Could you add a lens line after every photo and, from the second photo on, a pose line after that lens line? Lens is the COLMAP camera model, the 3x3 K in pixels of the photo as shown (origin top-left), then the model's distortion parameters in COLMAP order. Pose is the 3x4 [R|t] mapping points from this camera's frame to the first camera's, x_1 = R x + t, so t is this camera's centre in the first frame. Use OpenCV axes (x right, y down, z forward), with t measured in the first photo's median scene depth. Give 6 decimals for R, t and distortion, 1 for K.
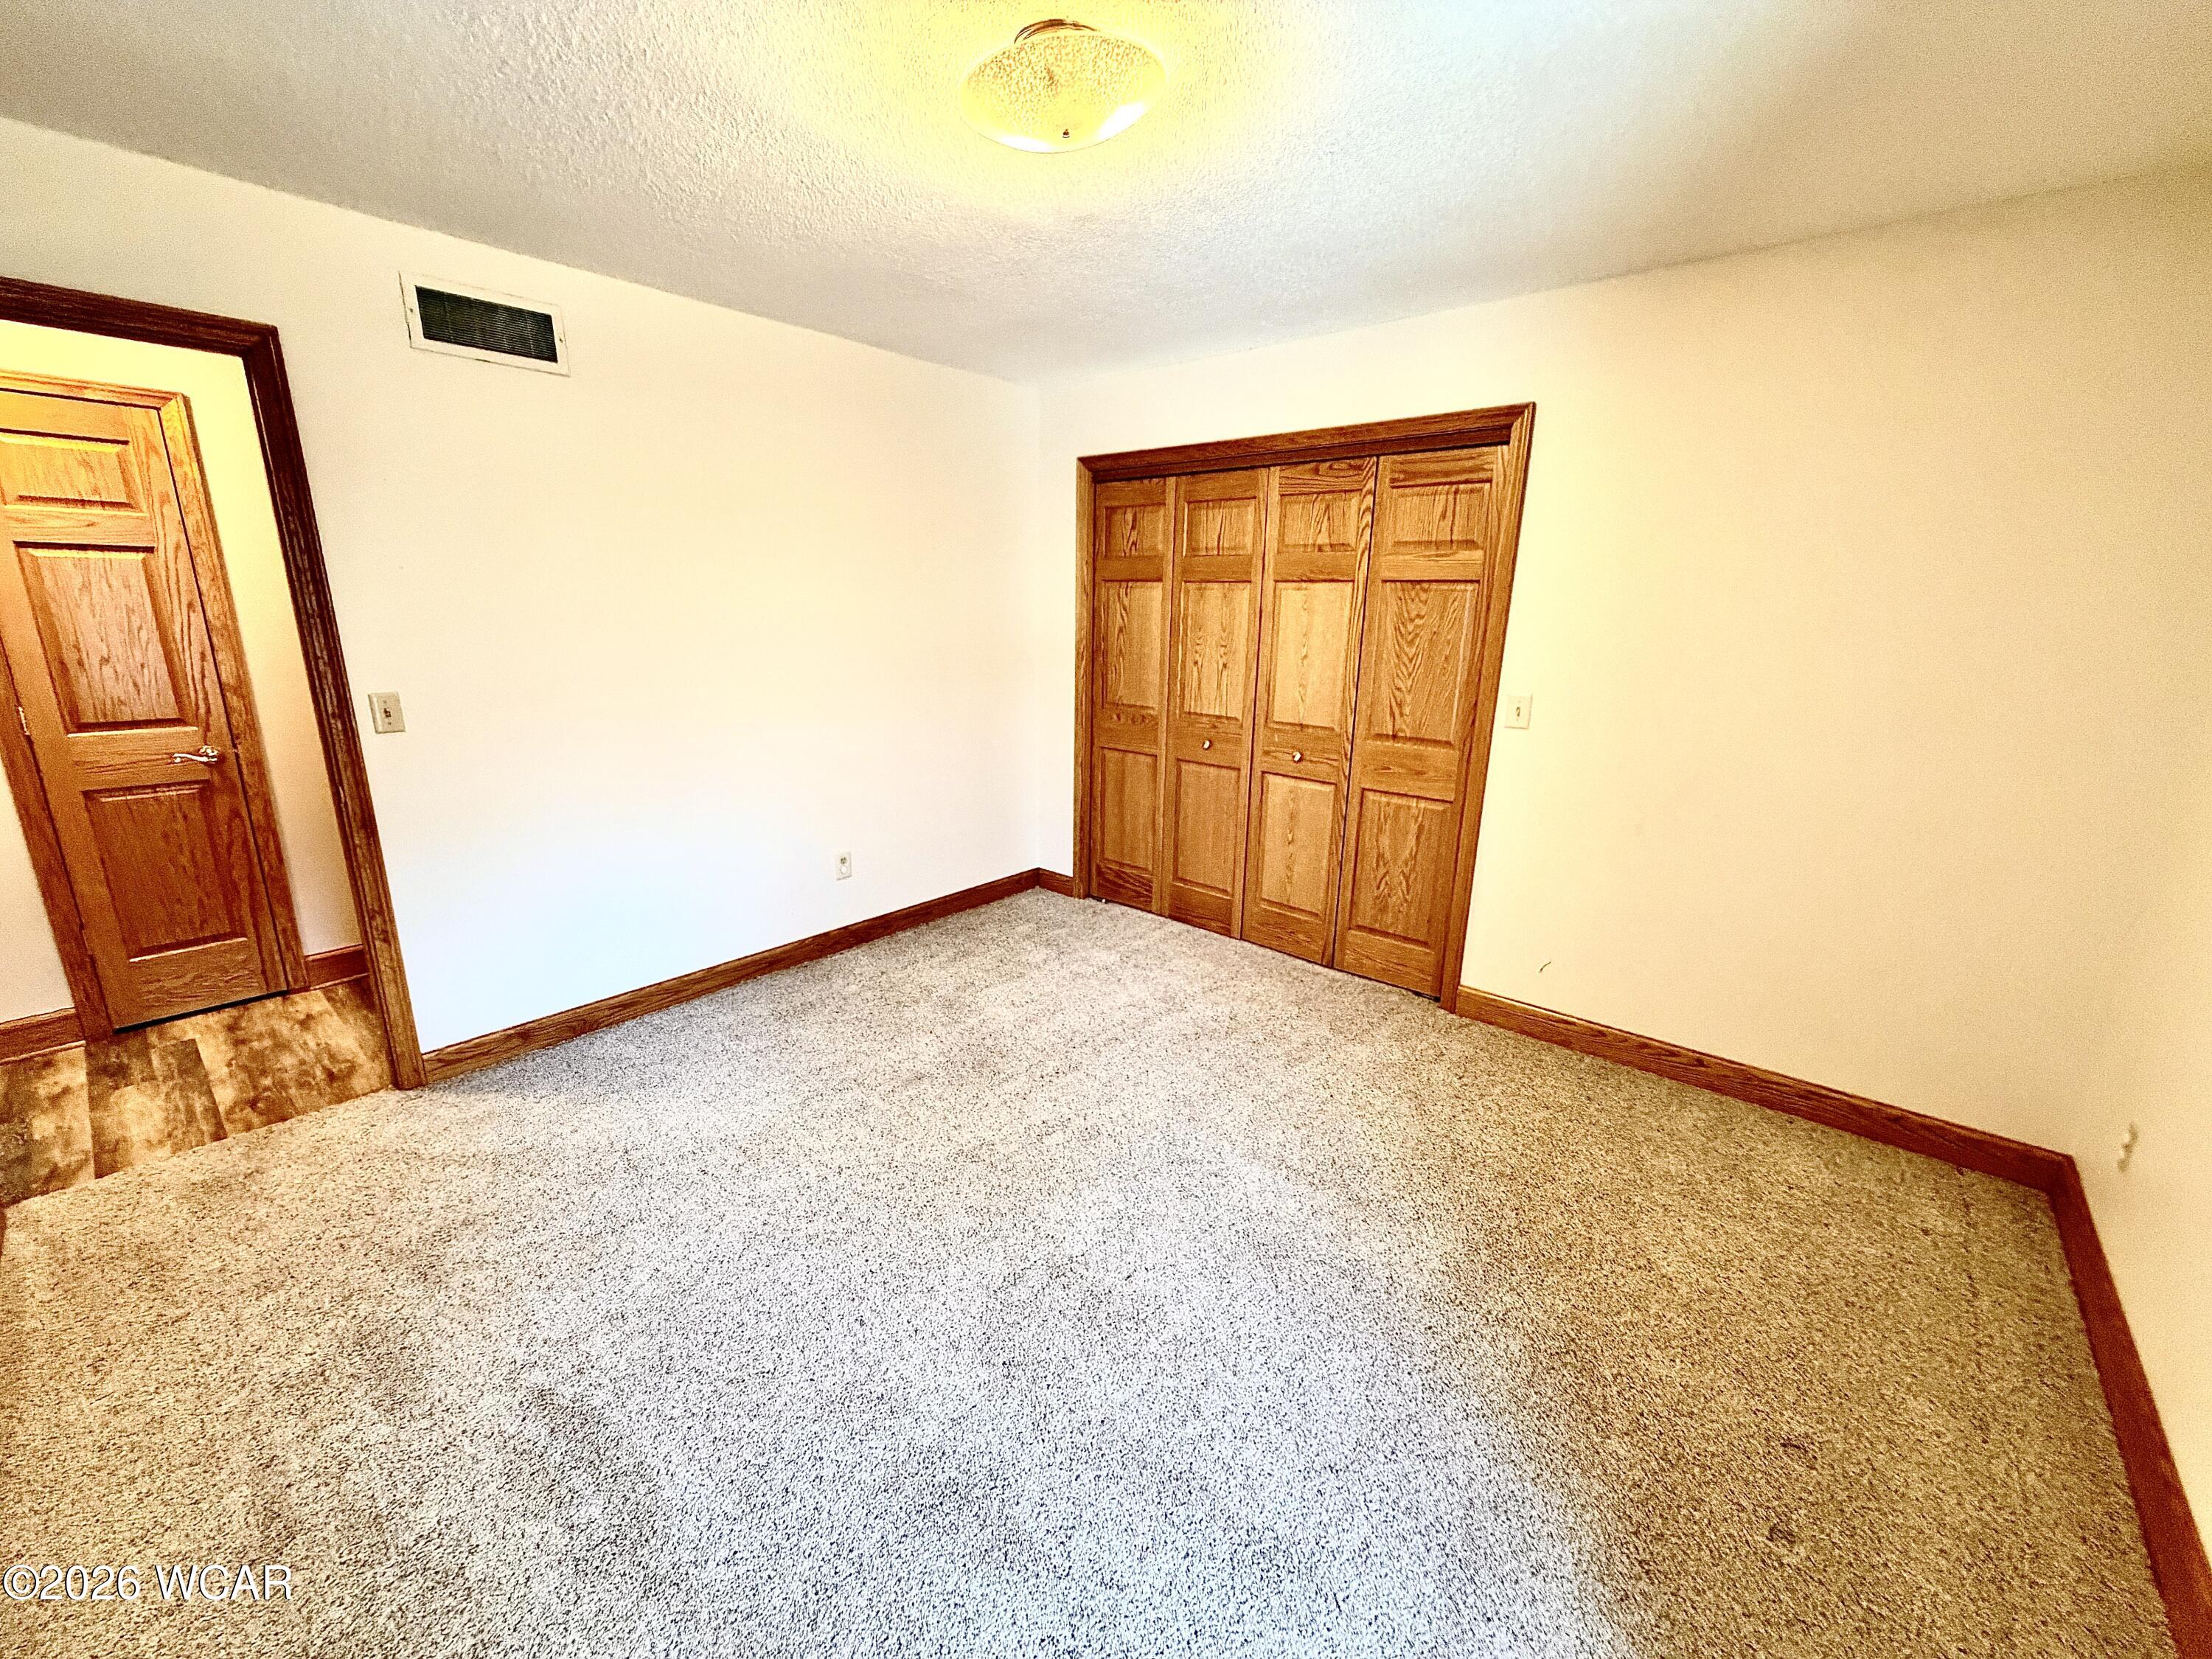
lens RADIAL K [[879.9, 0, 1105.4], [0, 879.9, 821.5], [0, 0, 1]] dist [0.001389, -0.000513]
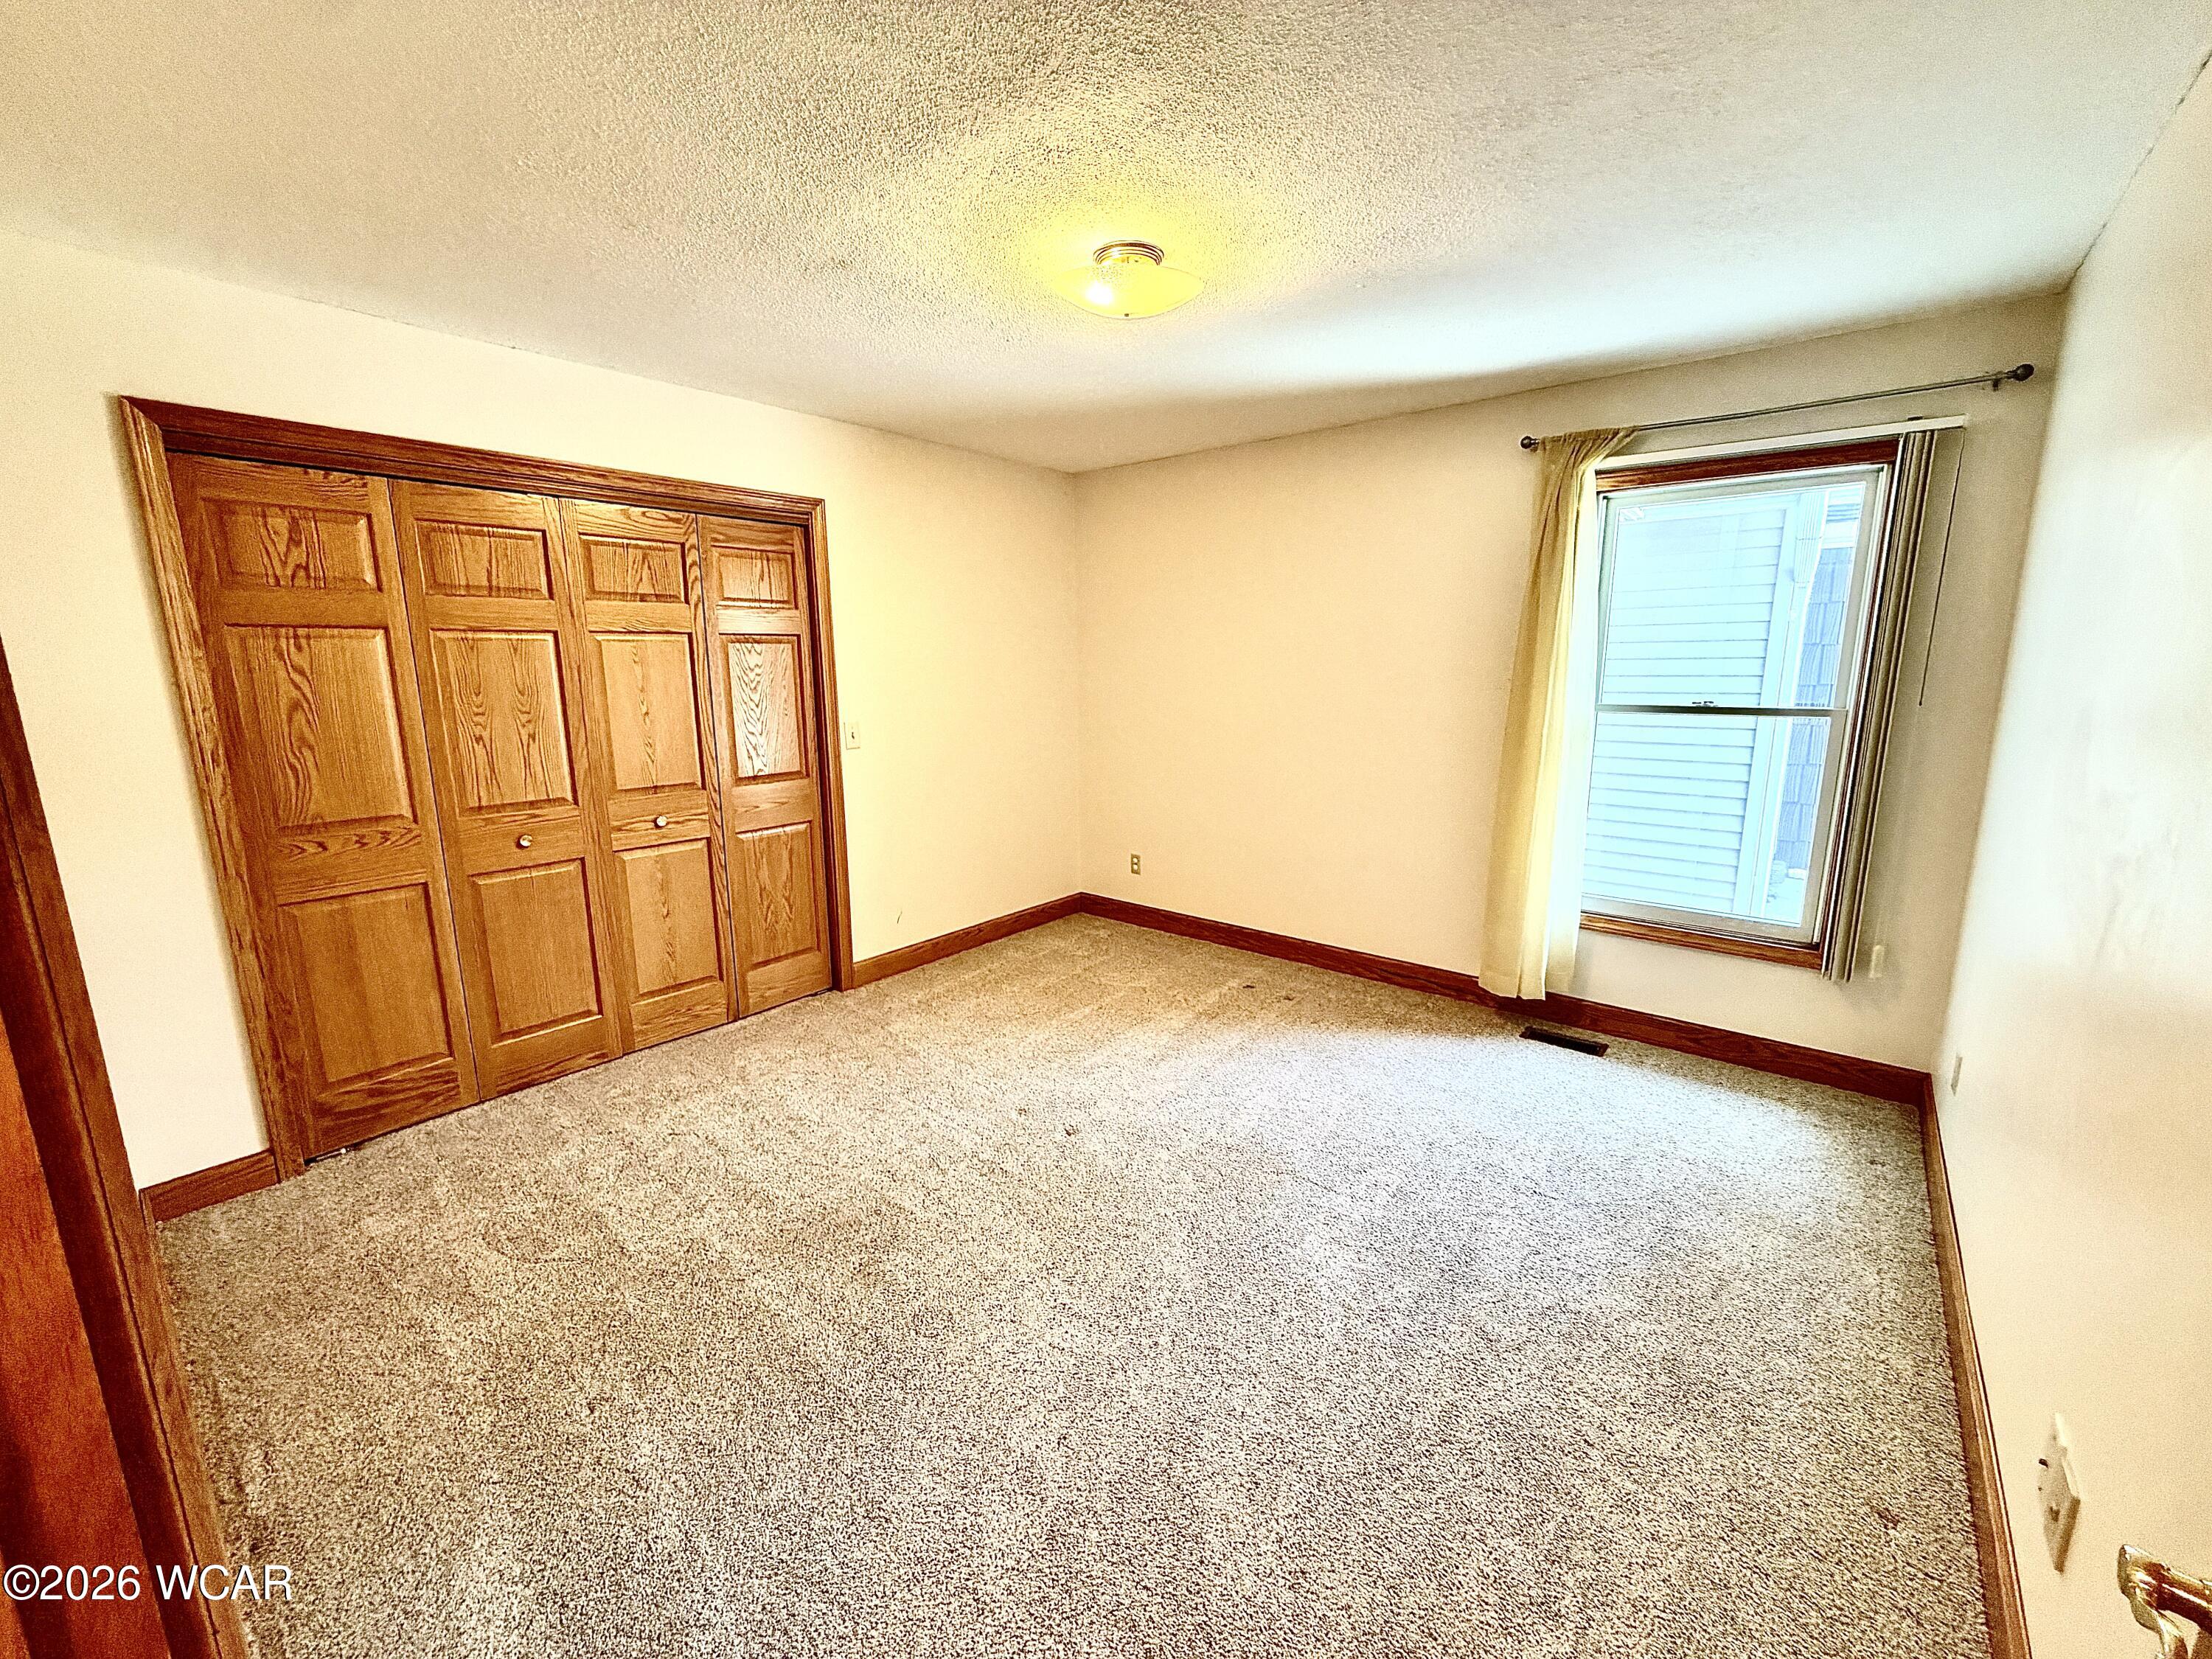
lens RADIAL K [[879.9, 0, 1106.6], [0, 879.9, 830.9], [0, 0, 1]] dist [0.001389, -0.000513]
pose [[-0.013452, -0.204979, 0.978674, -0.675511], [0.257301, 0.945093, 0.201482, -0.127307], [-0.966238, 0.254524, 0.040028, 0.507396]]
